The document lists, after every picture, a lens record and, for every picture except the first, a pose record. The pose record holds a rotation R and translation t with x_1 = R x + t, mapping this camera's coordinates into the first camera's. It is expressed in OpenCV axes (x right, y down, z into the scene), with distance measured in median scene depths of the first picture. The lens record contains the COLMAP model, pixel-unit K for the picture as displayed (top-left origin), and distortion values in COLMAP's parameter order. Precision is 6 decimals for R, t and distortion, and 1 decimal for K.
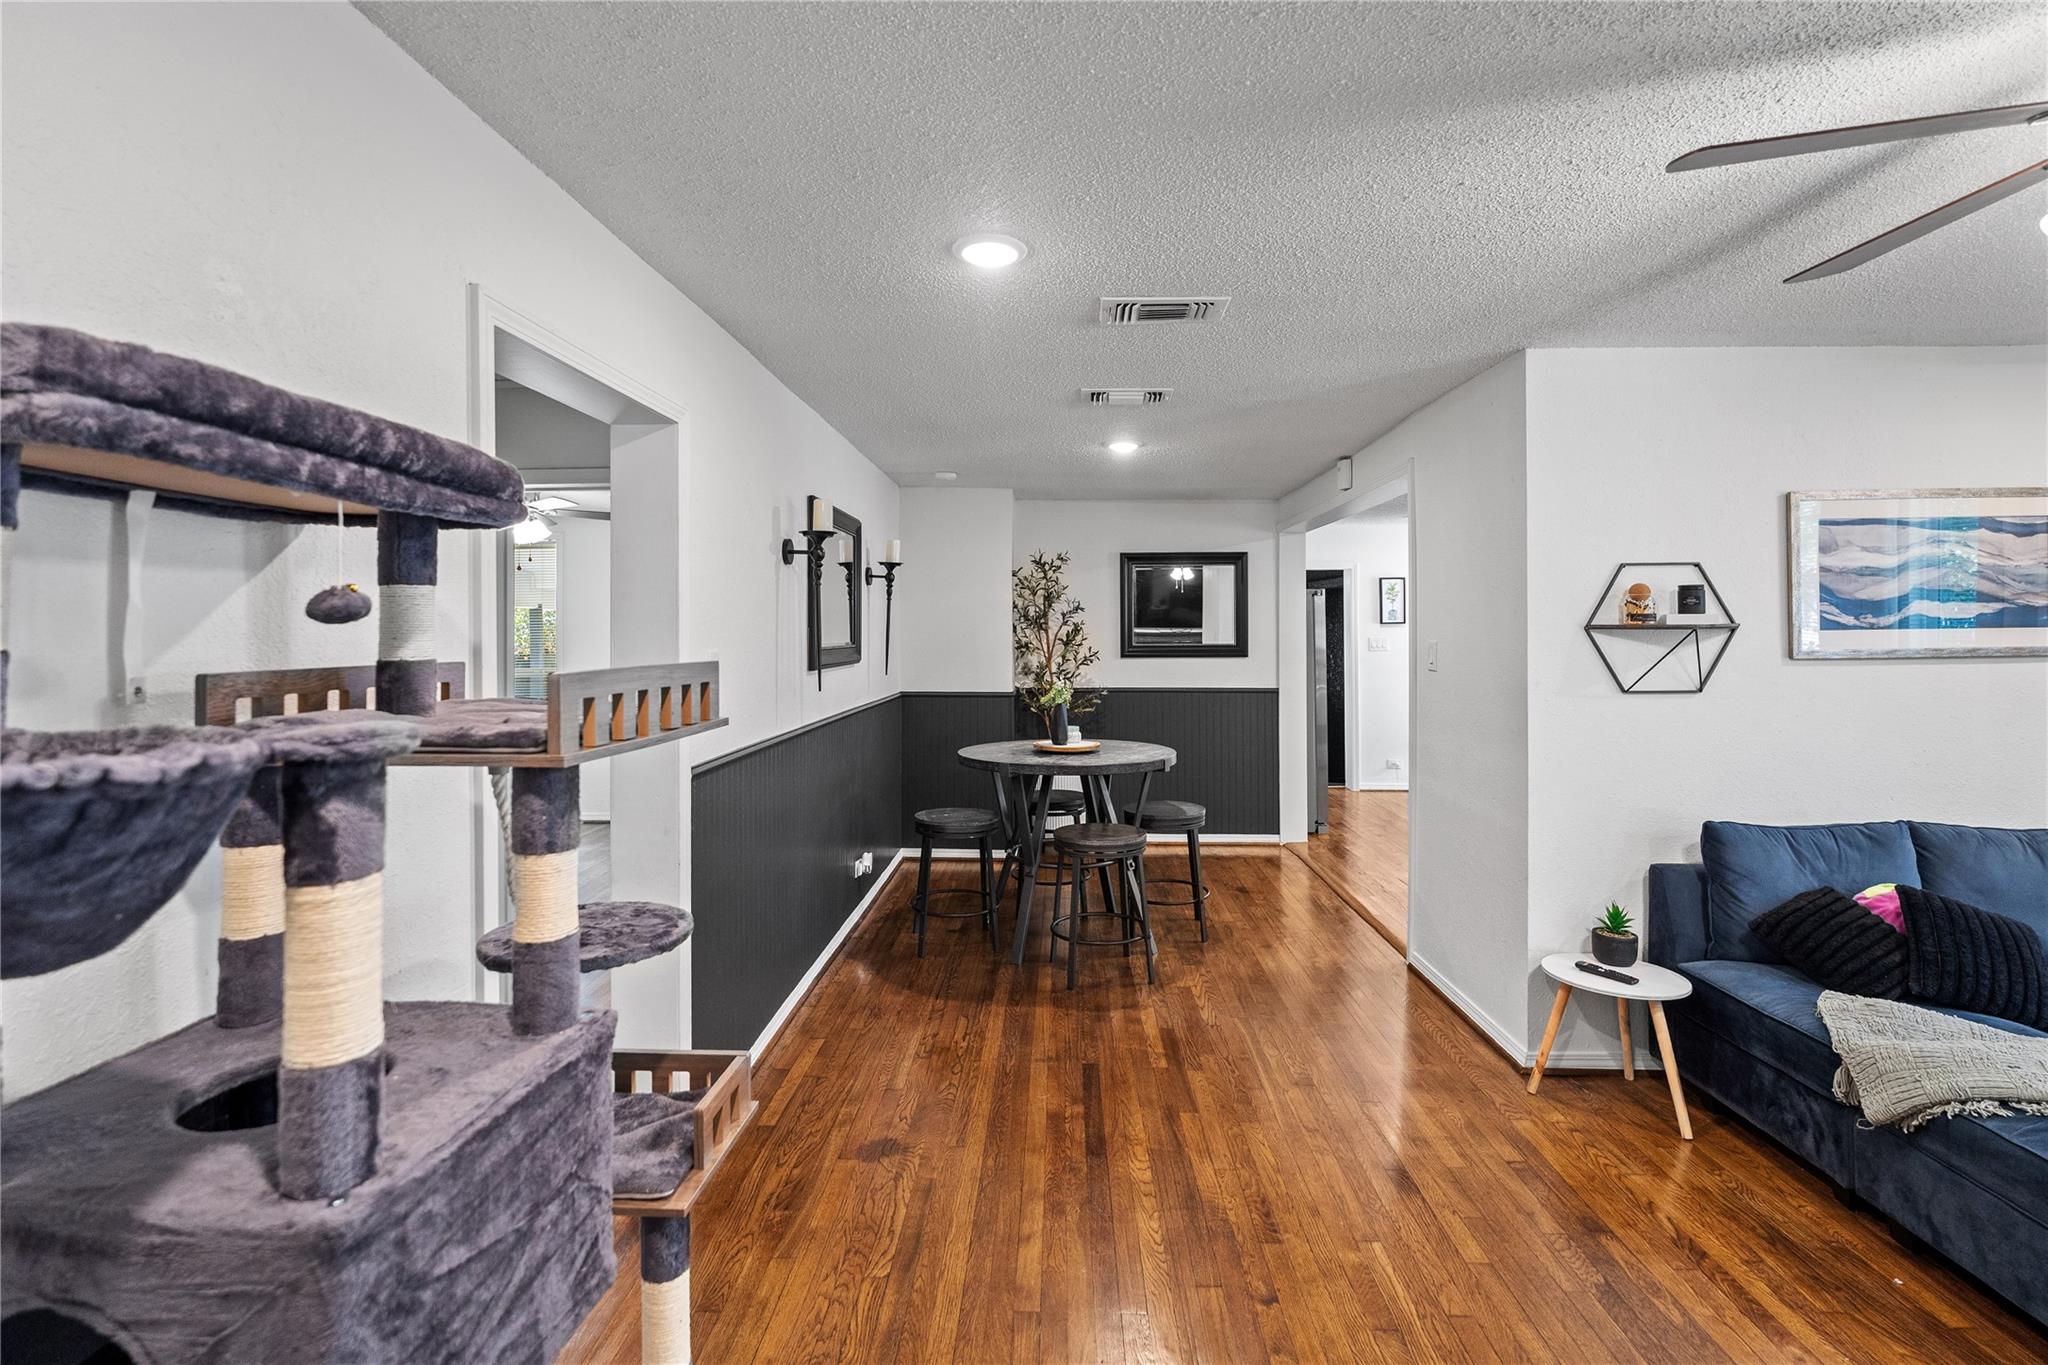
lens RADIAL K [[932.5, 0, 1025.1], [0, 932.5, 625.3], [0, 0, 1]] dist [-0.001357, -0.000926]
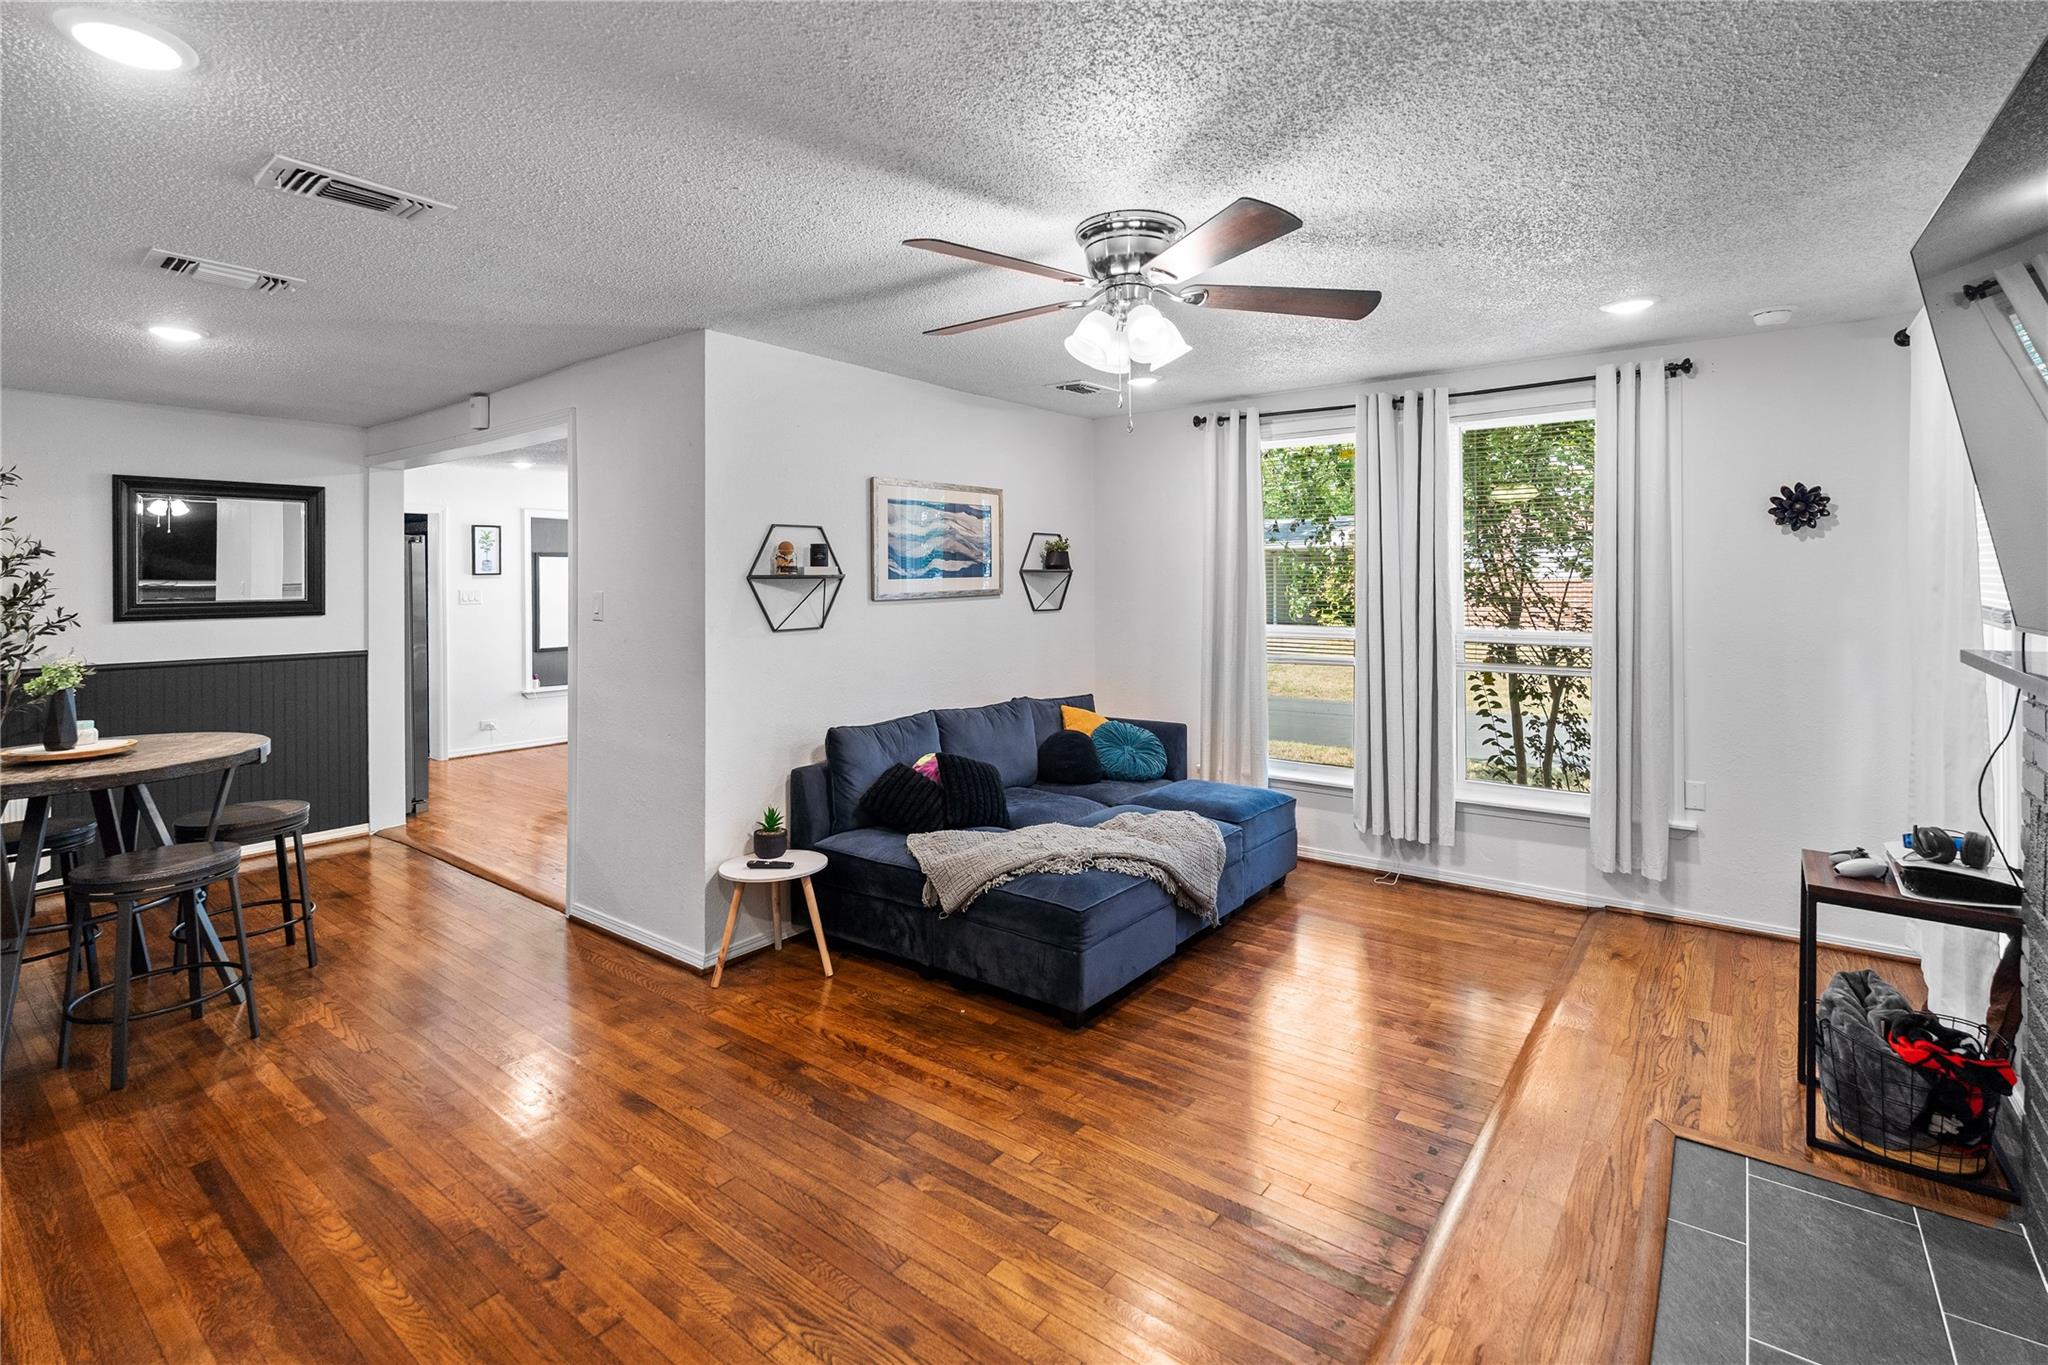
lens RADIAL K [[932.5, 0, 1040.1], [0, 932.5, 580.6], [0, 0, 1]] dist [-0.001357, -0.000926]
pose [[0.572464, -0.003579, 0.819922, -0.152163], [0.000656, 0.999992, 0.003906, 0.001836], [-0.819930, -0.001698, 0.572462, 0.023130]]
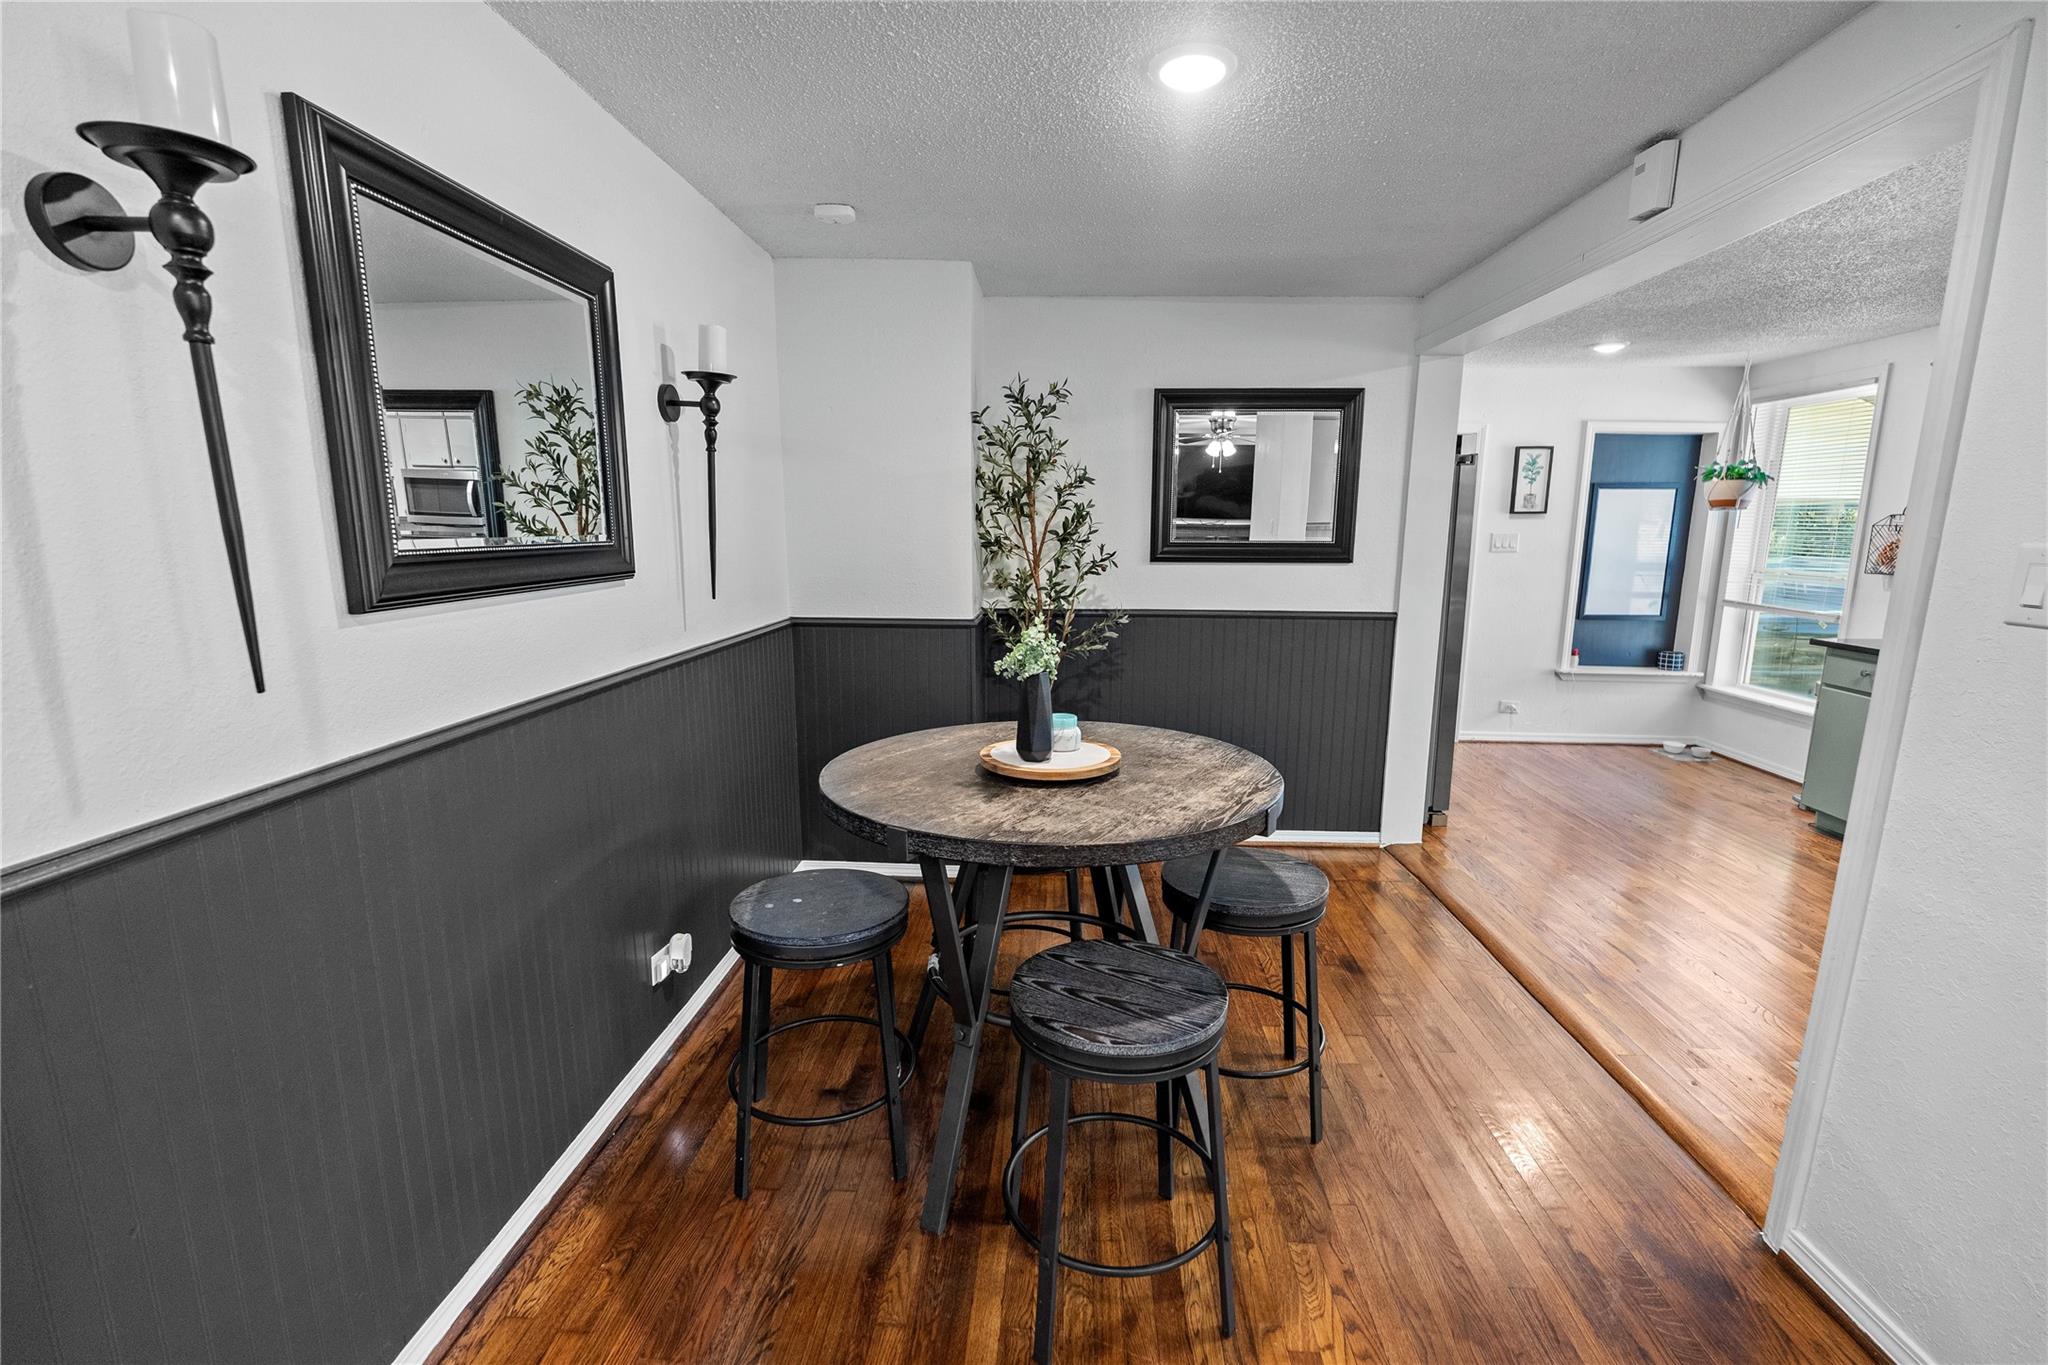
lens RADIAL K [[897.3, 0, 1033.7], [0, 897.3, 686.6], [0, 0, 1]] dist [-0.002764, 0.000059]
pose [[0.999963, 0.007213, -0.004592, 0.055048], [-0.006243, 0.982850, 0.184302, 0.012423], [0.005842, -0.184267, 0.982859, 0.793459]]
